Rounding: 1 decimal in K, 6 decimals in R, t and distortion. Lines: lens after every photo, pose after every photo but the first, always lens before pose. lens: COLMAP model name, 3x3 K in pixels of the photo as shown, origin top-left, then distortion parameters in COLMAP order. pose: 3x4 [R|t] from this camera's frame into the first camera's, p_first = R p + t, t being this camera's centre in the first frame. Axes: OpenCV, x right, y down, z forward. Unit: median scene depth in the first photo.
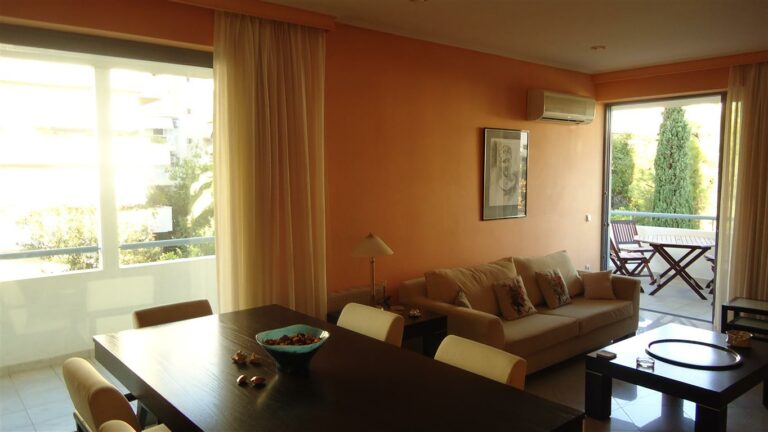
lens RADIAL K [[575.8, 0, 384.0], [0, 575.8, 216.0], [0, 0, 1]] dist [0.053867, -0.078476]
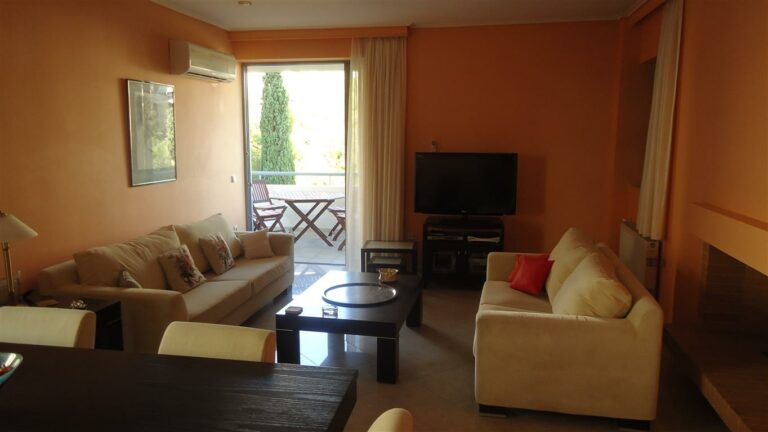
lens RADIAL K [[575.8, 0, 384.0], [0, 575.8, 216.0], [0, 0, 1]] dist [0.053867, -0.078476]
pose [[0.781324, -0.085954, 0.618179, -0.078869], [0.046116, 0.995715, 0.080162, -0.000938], [-0.622420, -0.034124, 0.781939, 0.076293]]
